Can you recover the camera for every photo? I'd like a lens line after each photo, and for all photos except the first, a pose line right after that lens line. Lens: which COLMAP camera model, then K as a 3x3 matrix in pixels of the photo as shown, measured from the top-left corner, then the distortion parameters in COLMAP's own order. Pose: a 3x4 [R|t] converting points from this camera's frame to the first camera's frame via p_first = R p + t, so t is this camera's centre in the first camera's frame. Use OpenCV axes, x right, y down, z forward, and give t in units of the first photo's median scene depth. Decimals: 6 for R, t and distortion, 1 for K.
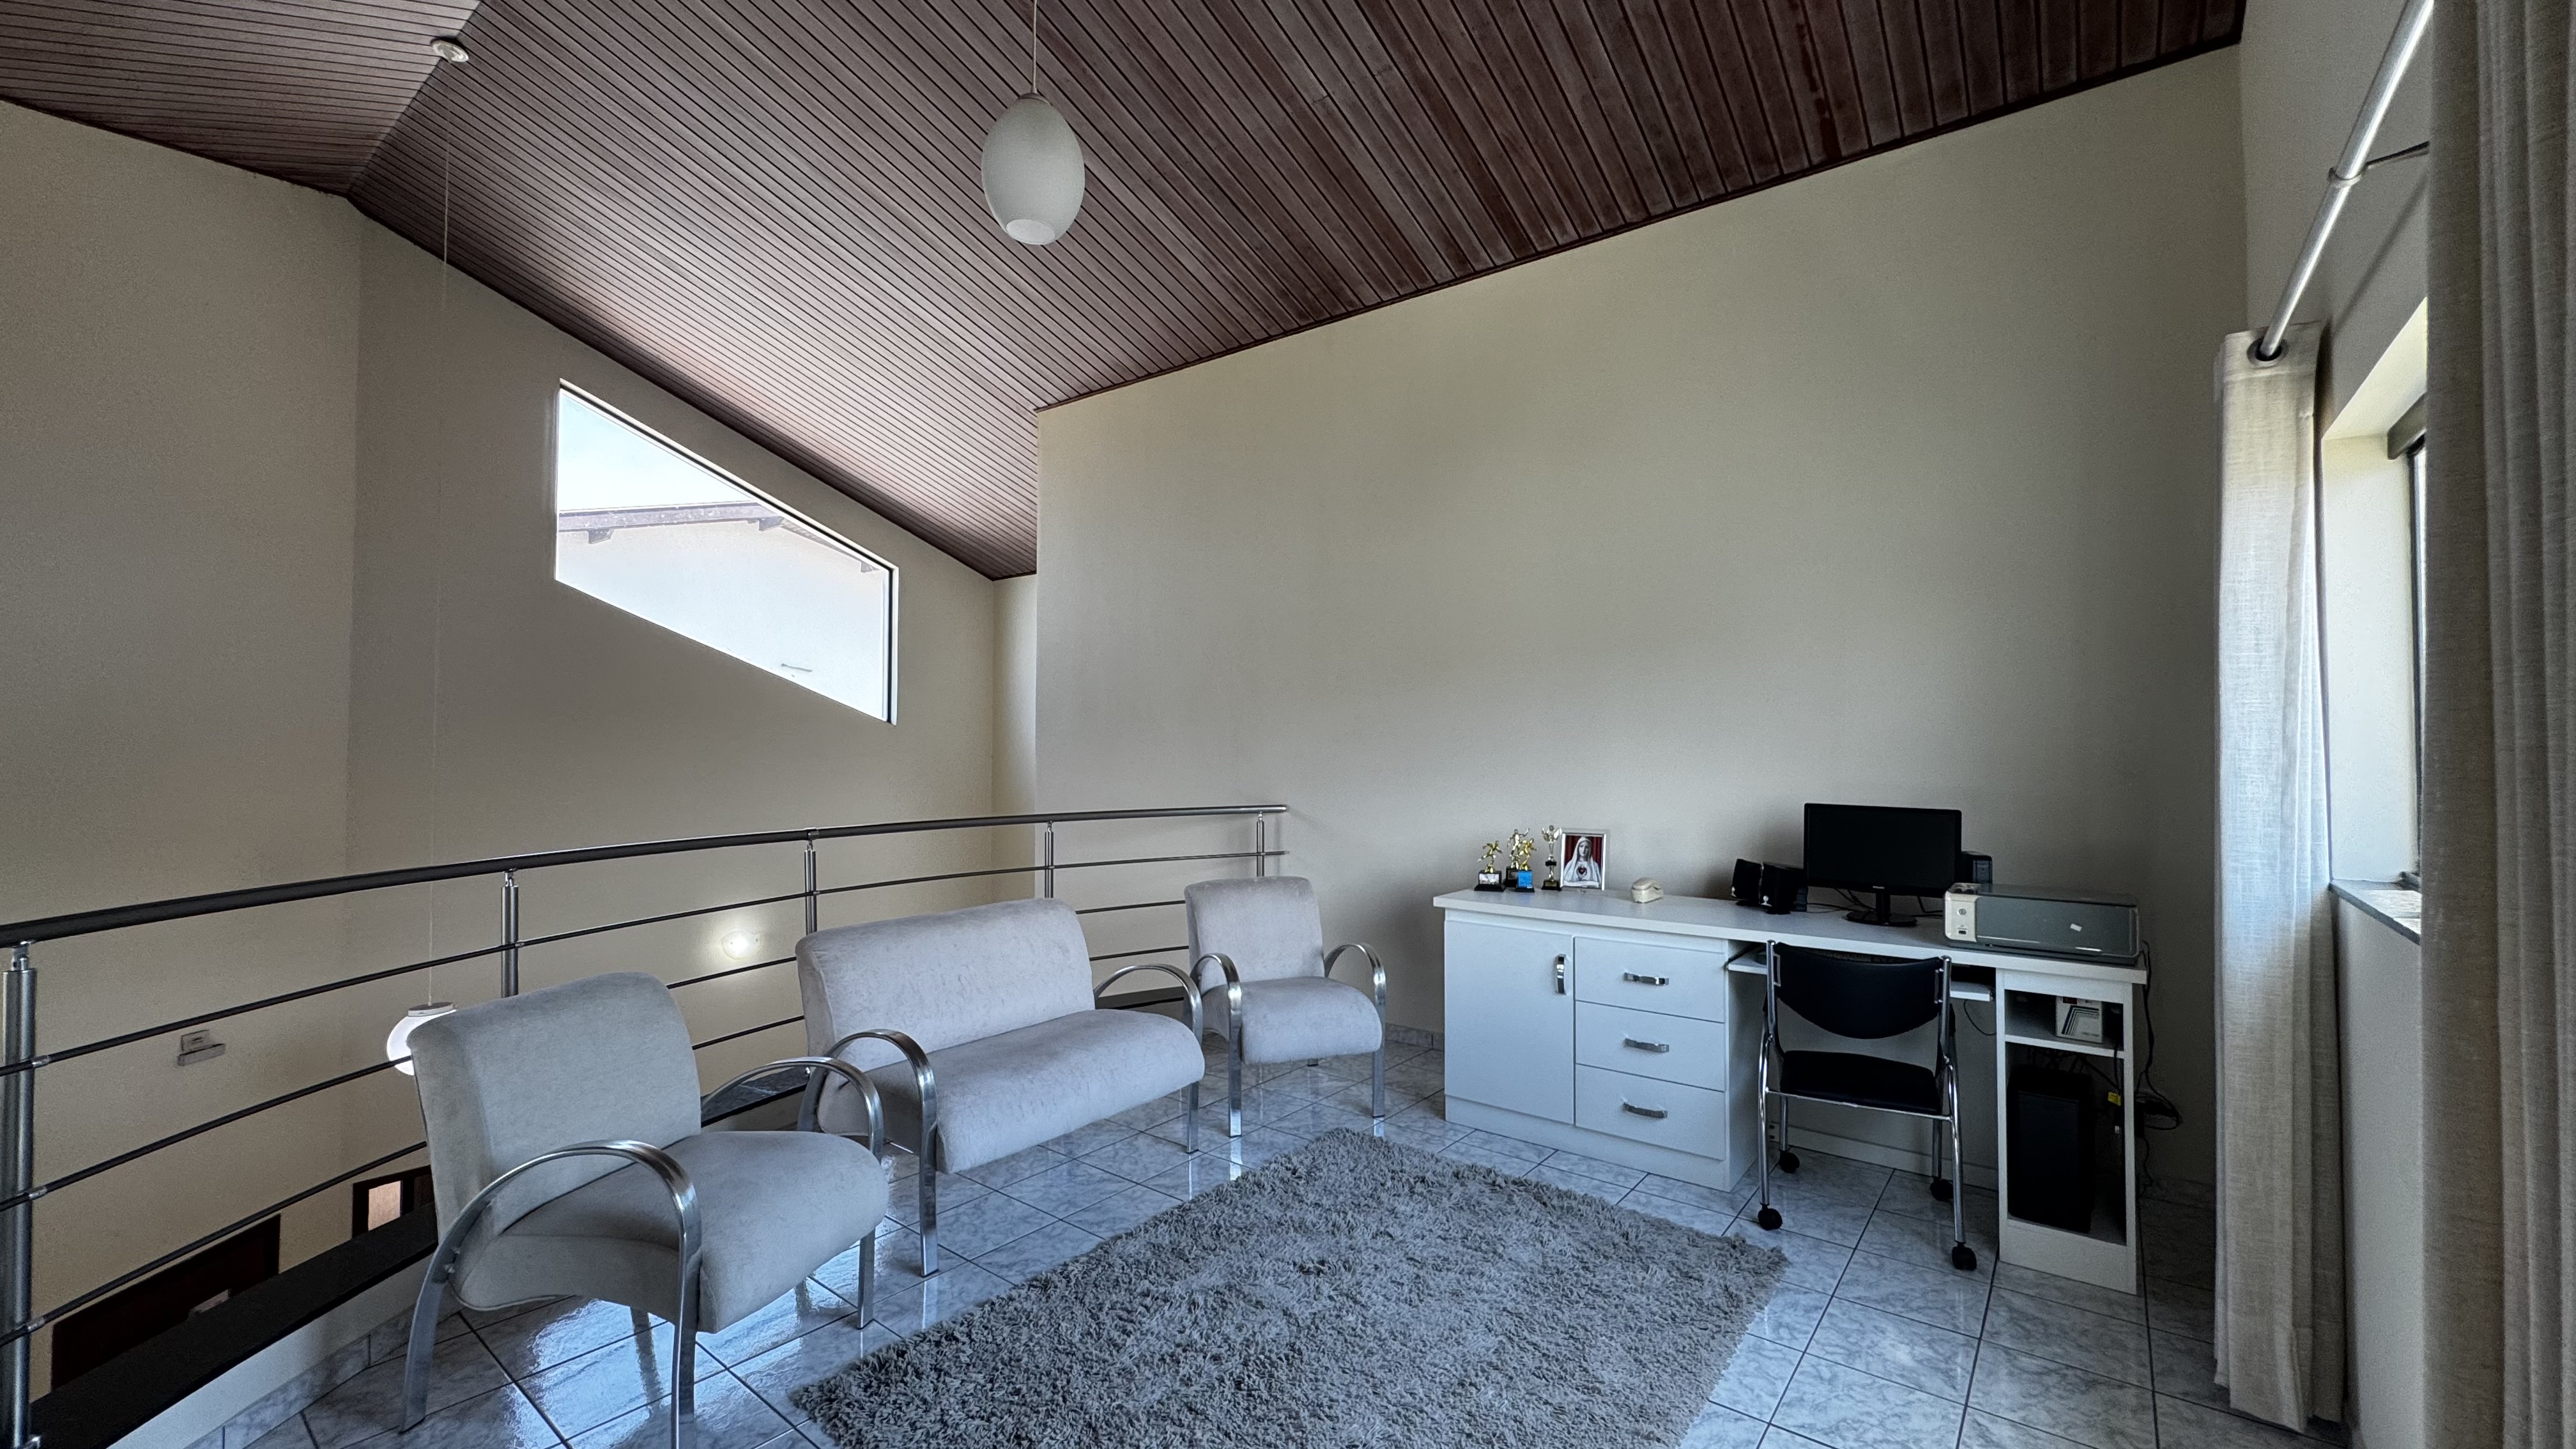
lens RADIAL K [[1032.2, 0, 1288.0], [0, 1032.2, 724.5], [0, 0, 1]] dist [-0.002451, 0.000334]
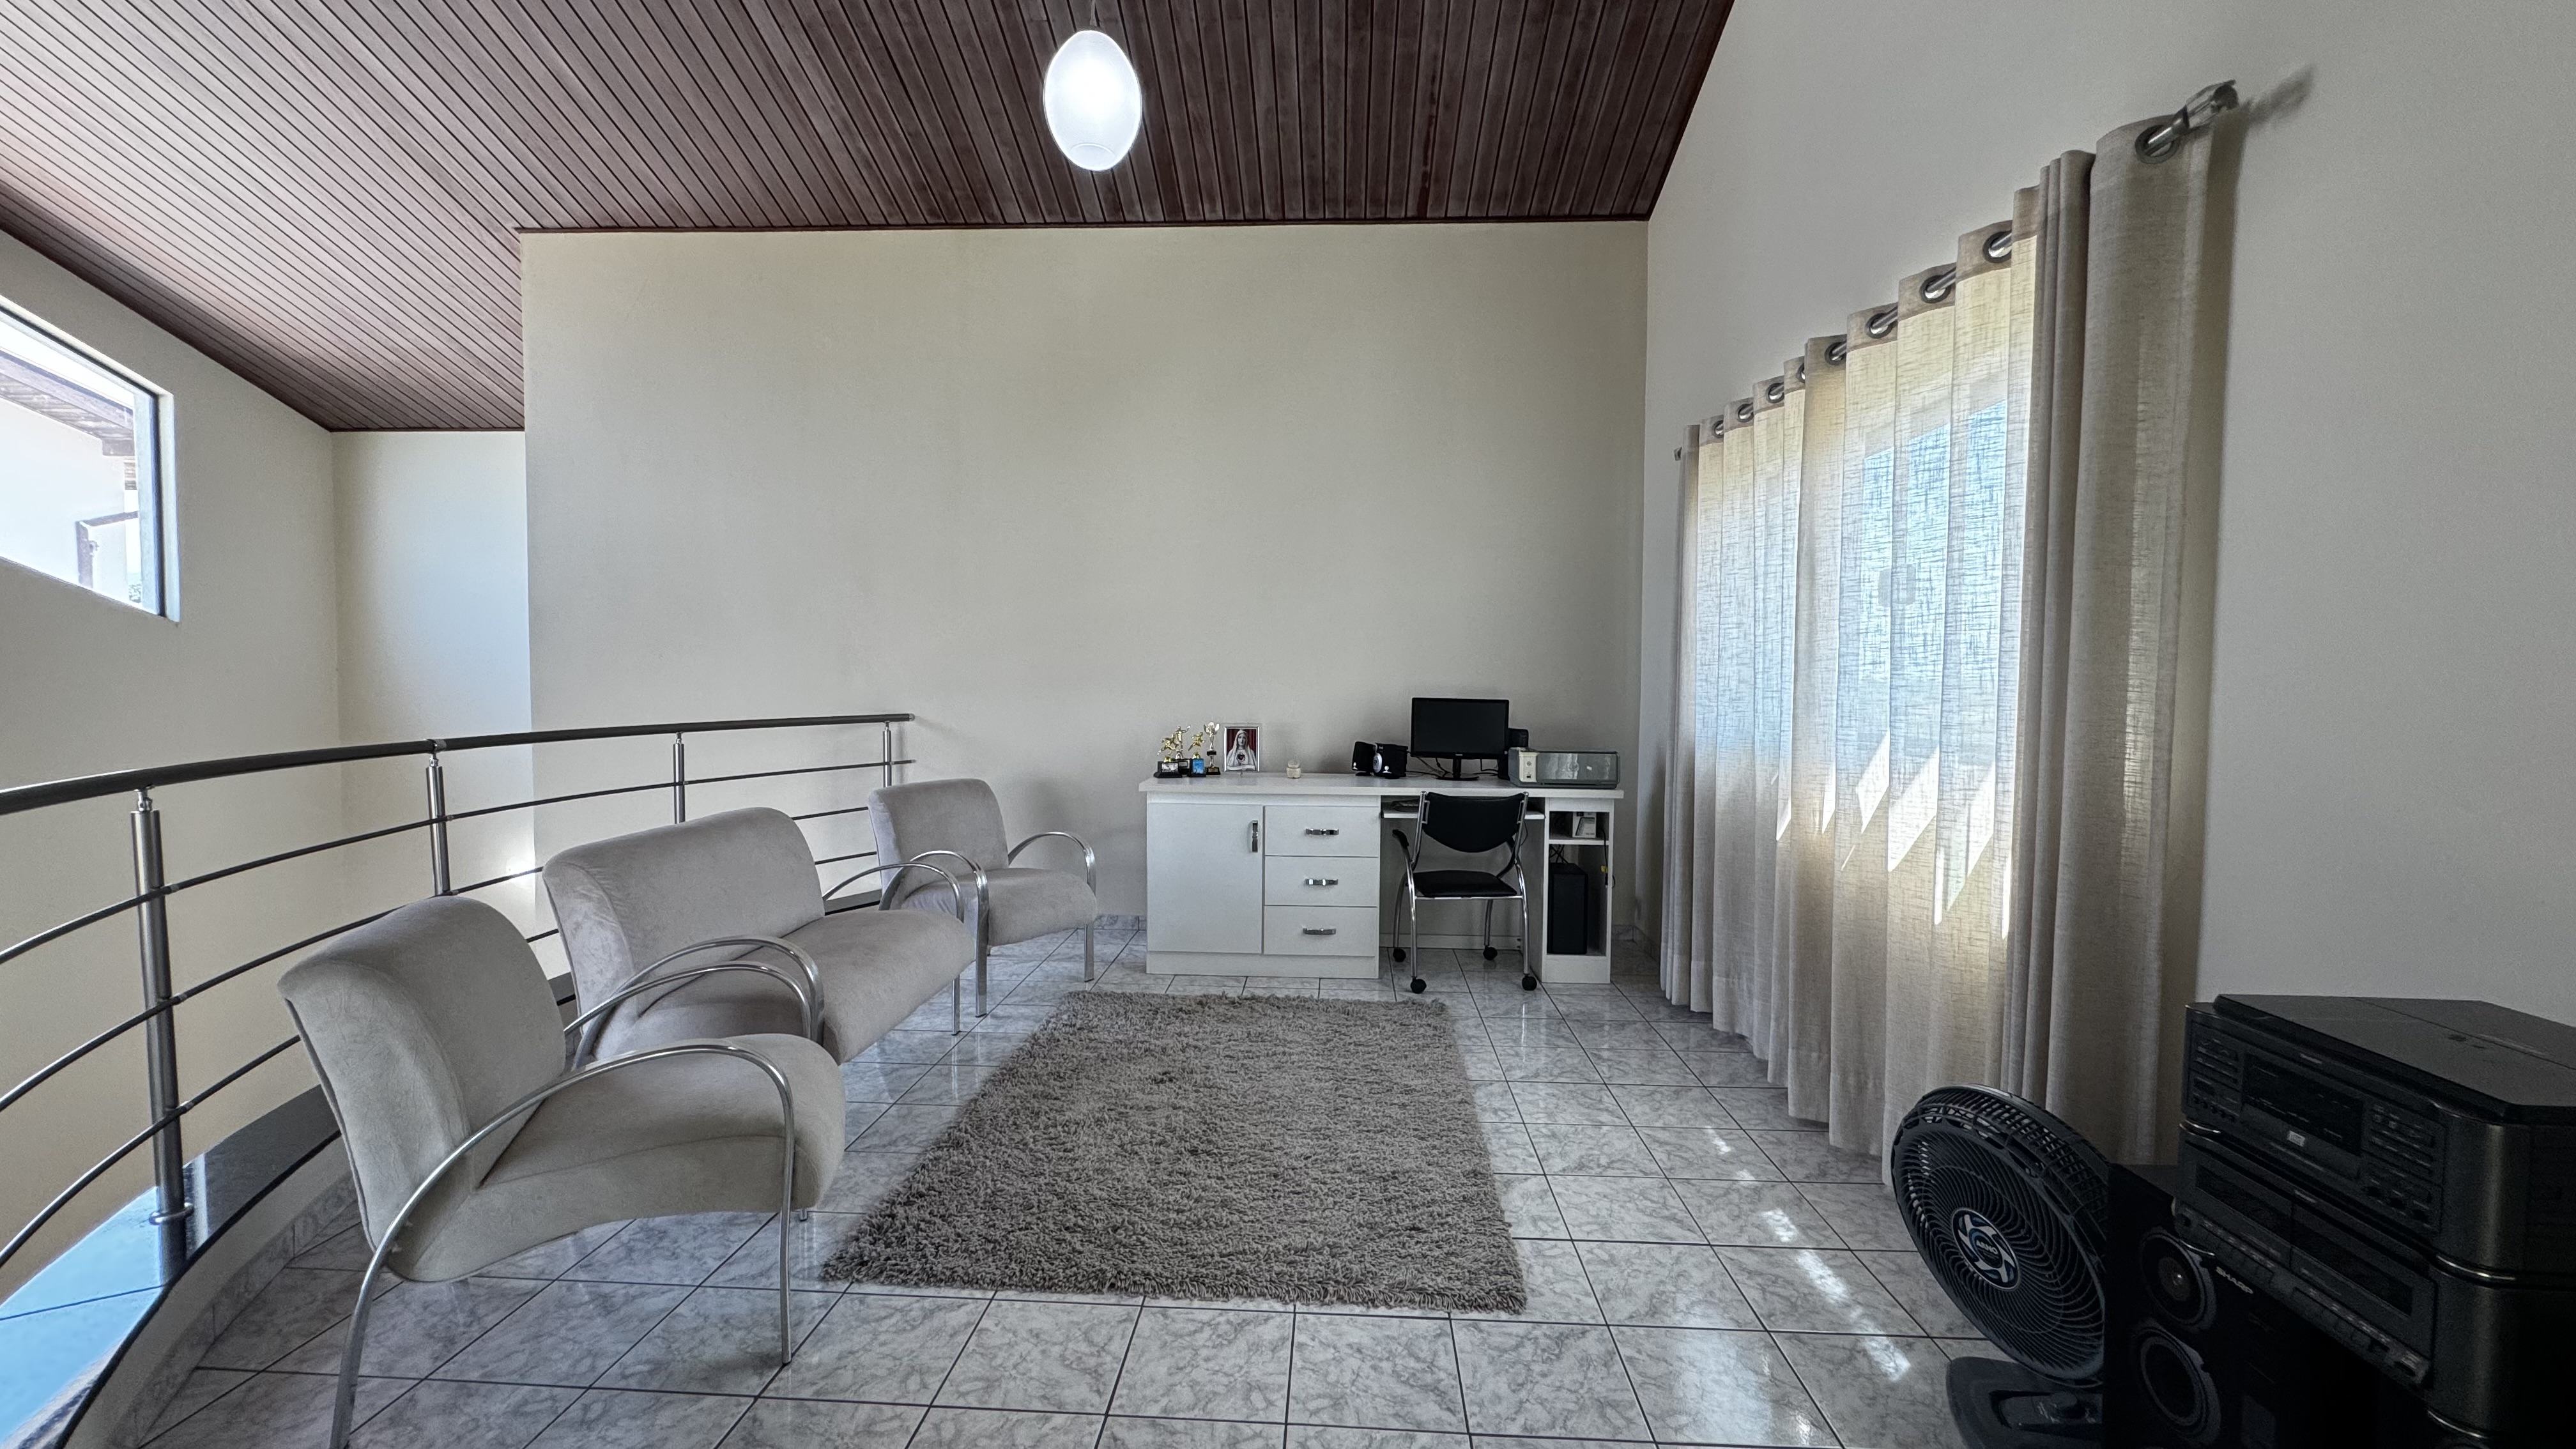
lens RADIAL K [[1032.2, 0, 1288.0], [0, 1032.2, 724.5], [0, 0, 1]] dist [-0.002451, 0.000334]
pose [[0.814977, -0.018678, 0.579192, -0.422424], [-0.020426, 0.997933, 0.060924, 0.030674], [-0.579133, -0.061482, 0.812912, -0.027345]]
